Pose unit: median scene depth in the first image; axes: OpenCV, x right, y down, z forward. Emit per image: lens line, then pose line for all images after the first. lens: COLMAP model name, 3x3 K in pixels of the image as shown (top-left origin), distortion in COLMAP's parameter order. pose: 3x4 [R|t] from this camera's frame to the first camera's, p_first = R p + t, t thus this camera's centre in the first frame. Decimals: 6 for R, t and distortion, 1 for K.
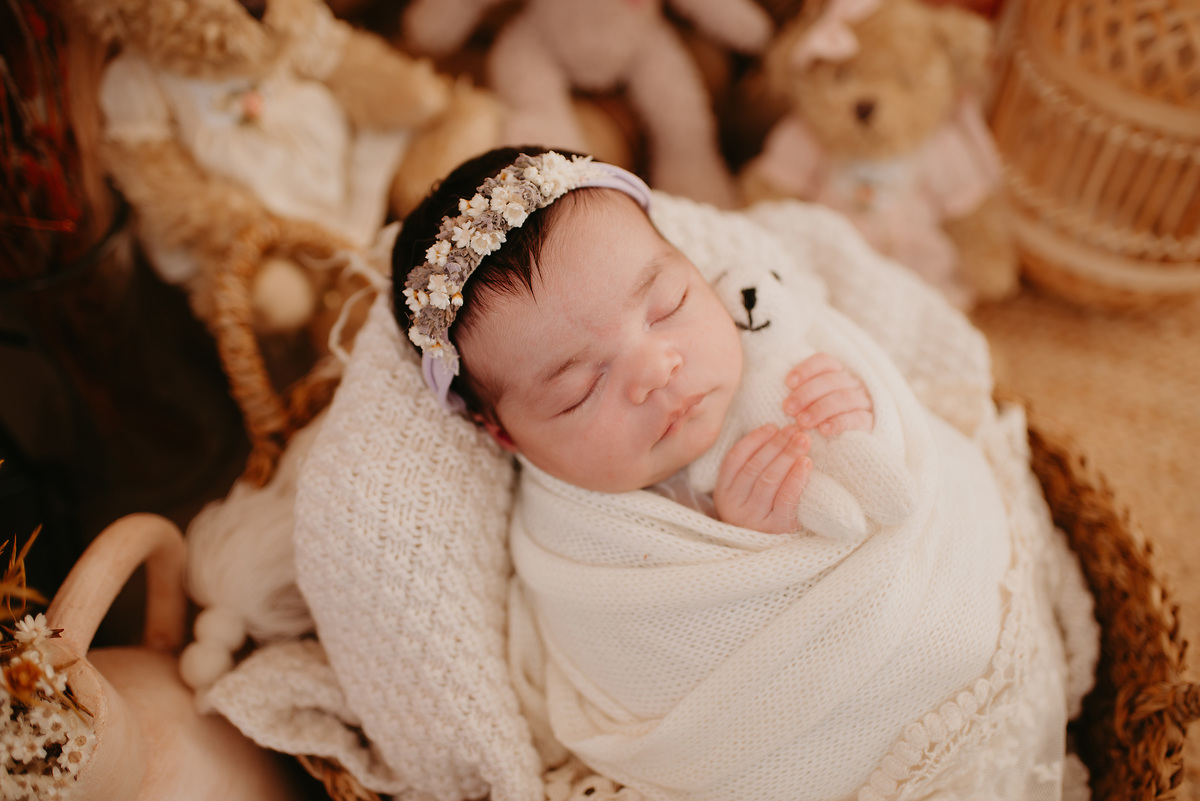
lens RADIAL K [[1242.1, 0, 600.2], [0, 1242.1, 400.0], [0, 0, 1]] dist [-0.042934, 0.009065]
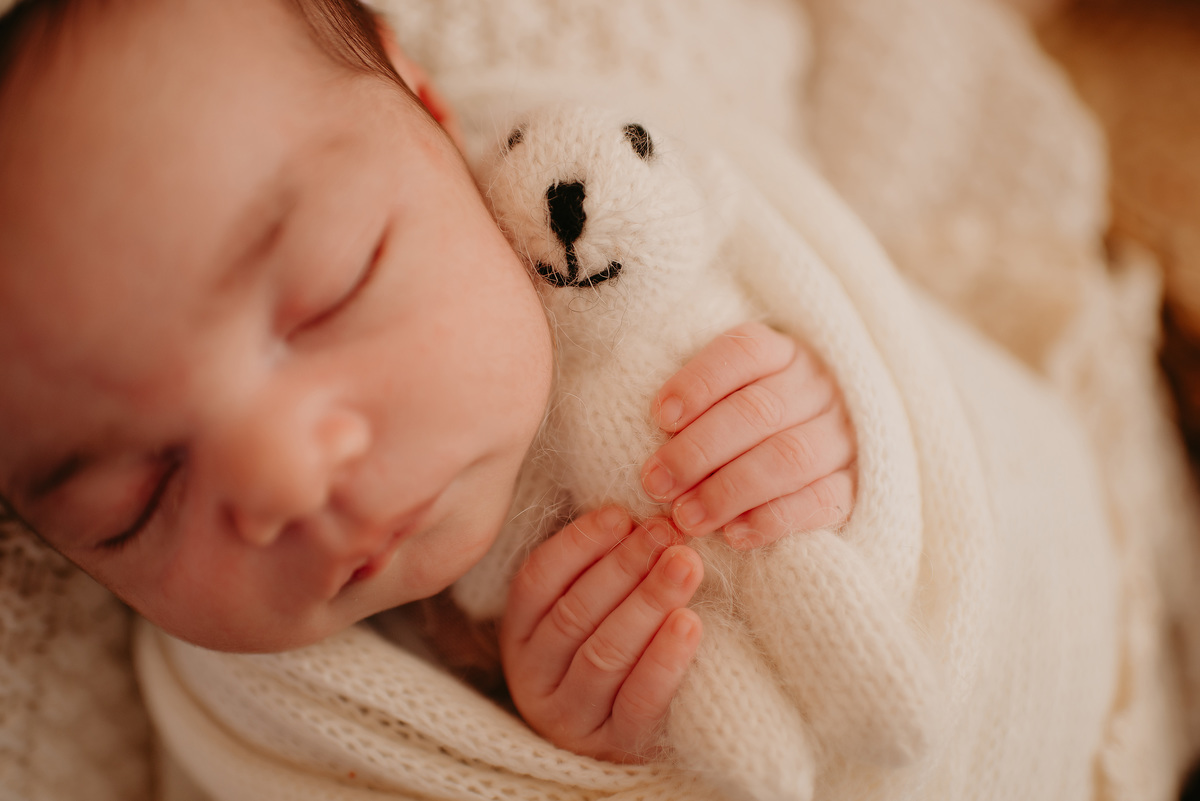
lens RADIAL K [[1255.2, 0, 596.0], [0, 1255.2, 403.2], [0, 0, 1]] dist [-0.044601, -0.009243]
pose [[0.999667, -0.006273, -0.025050, 0.139458], [0.014573, 0.937854, 0.346723, -0.166549], [0.021319, -0.346972, 0.937633, 0.589607]]
